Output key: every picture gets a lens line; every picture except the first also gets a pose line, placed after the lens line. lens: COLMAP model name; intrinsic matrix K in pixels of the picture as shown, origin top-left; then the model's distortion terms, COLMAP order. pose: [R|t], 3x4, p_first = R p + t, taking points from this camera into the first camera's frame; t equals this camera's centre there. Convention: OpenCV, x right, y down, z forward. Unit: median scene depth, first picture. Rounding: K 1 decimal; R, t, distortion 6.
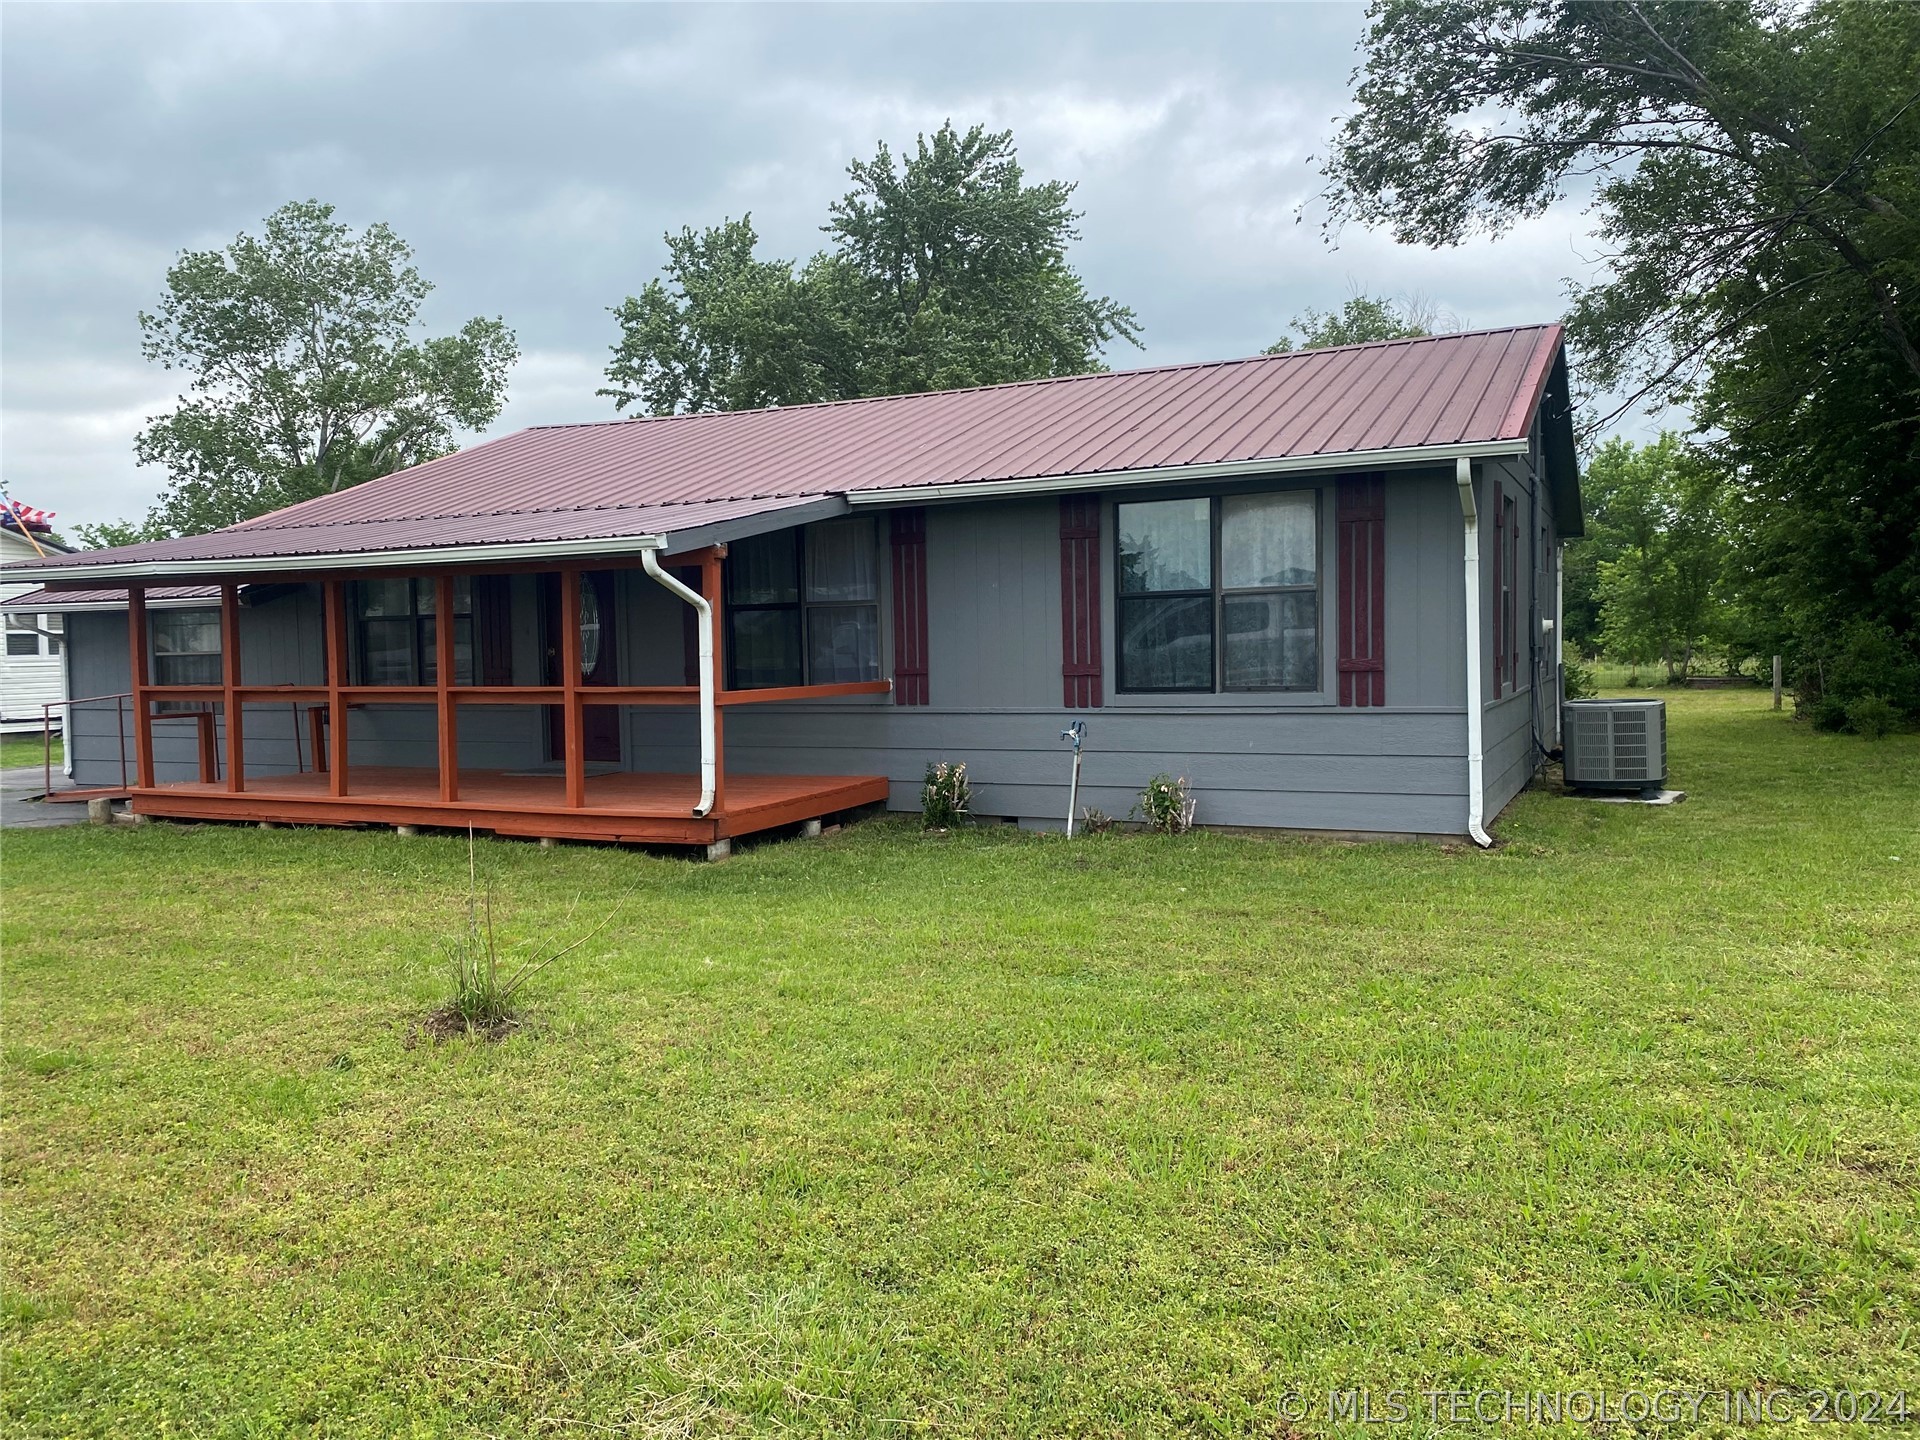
lens RADIAL K [[1461.5, 0, 955.9], [0, 1461.5, 732.9], [0, 0, 1]] dist [0.057609, -0.097935]
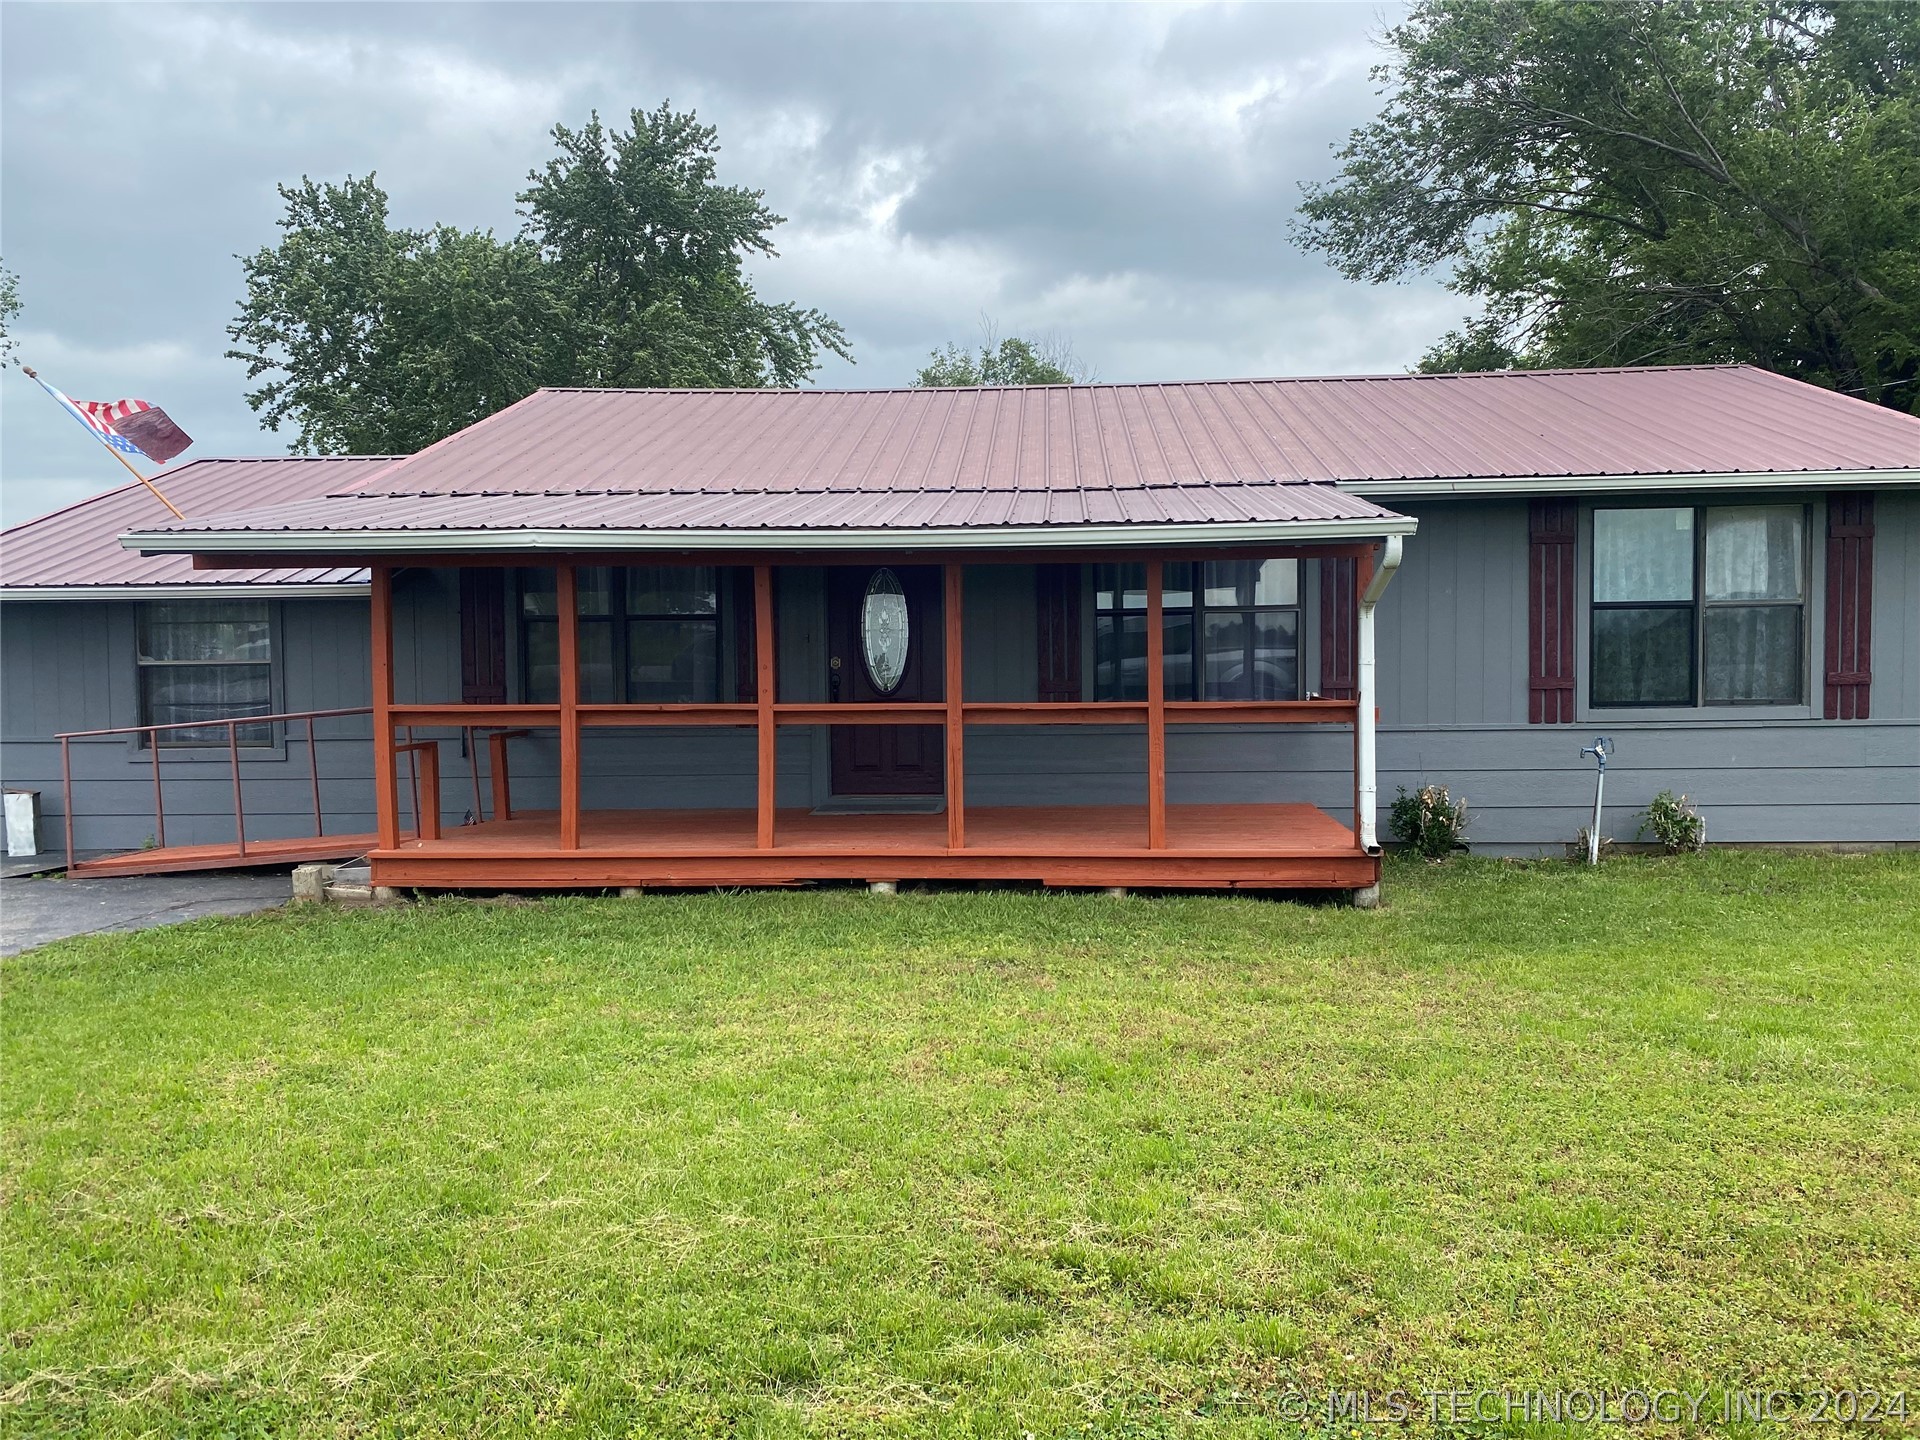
lens RADIAL K [[1444.7, 0, 959.2], [0, 1444.7, 706.4], [0, 0, 1]] dist [0.103969, -0.169399]
pose [[0.920025, -0.002370, 0.391853, -0.624164], [0.015715, 0.999400, -0.030852, -0.004823], [-0.391545, 0.034542, 0.919510, 0.277173]]
